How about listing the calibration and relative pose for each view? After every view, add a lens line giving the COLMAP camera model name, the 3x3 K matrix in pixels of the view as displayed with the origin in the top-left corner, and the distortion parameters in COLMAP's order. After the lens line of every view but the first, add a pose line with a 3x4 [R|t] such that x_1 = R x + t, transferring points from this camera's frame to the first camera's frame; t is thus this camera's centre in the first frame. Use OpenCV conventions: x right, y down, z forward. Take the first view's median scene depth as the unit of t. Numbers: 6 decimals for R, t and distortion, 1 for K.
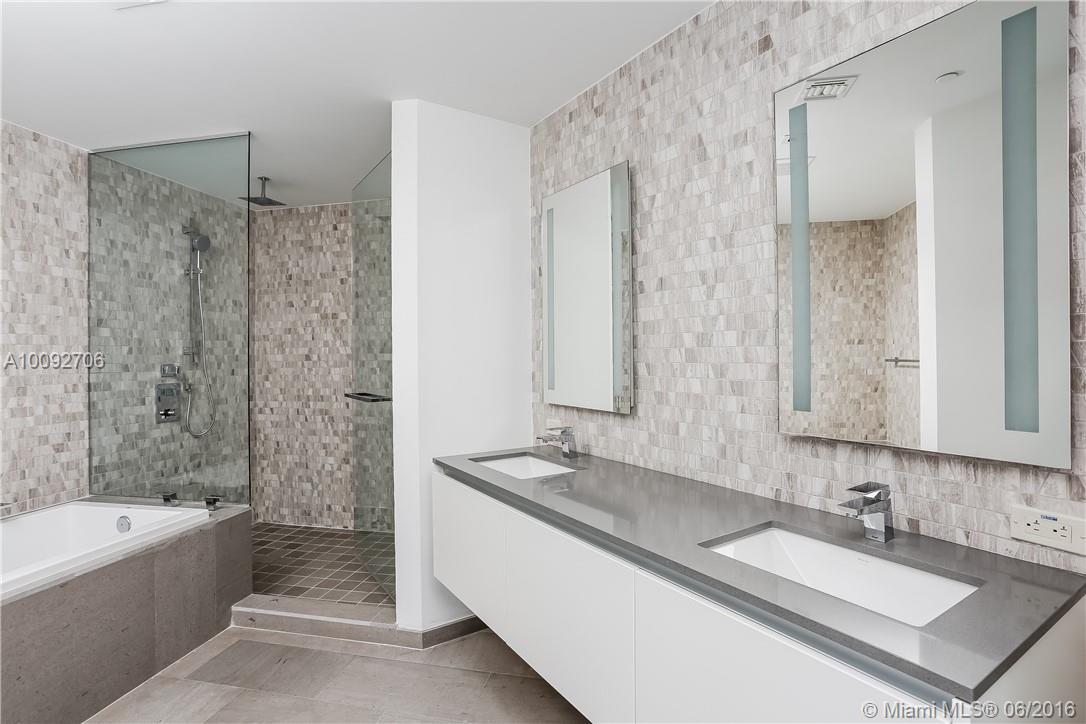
lens RADIAL K [[523.6, 0, 541.5], [0, 523.6, 352.7], [0, 0, 1]] dist [-0.066207, 0.033048]
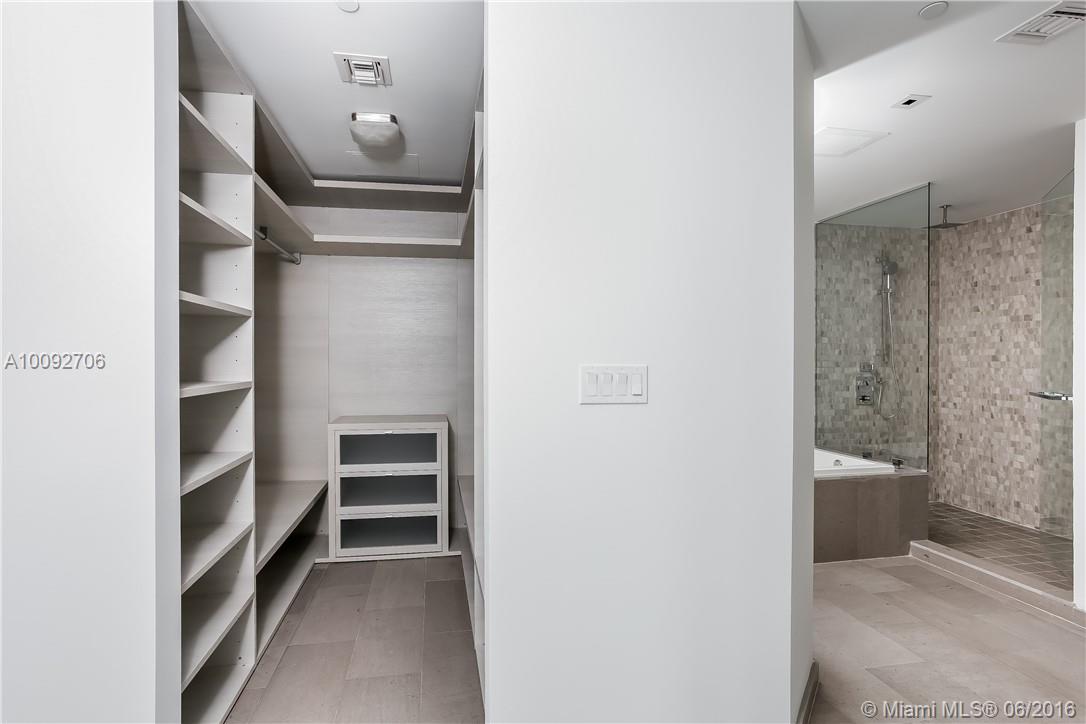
lens RADIAL K [[527.8, 0, 534.9], [0, 527.8, 360.5], [0, 0, 1]] dist [-0.042488, 0.032152]
pose [[0.378120, 0.013400, -0.925659, 0.200651], [0.001817, 0.999883, 0.015217, -0.004355], [0.925755, -0.007435, 0.378052, -0.308945]]
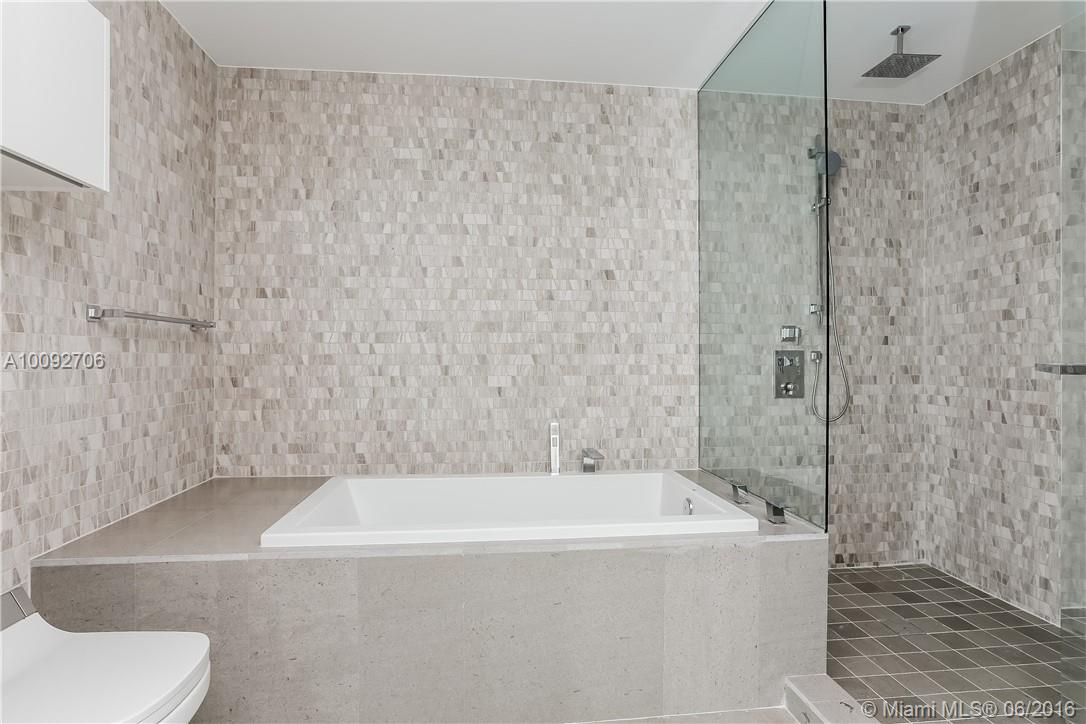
lens RADIAL K [[557.5, 0, 545.1], [0, 557.5, 354.1], [0, 0, 1]] dist [-0.062984, 0.034318]
pose [[0.310508, 0.005313, -0.950556, -0.031618], [-0.000747, 0.999985, 0.005345, 0.057070], [0.950570, -0.000950, 0.310508, 0.342022]]
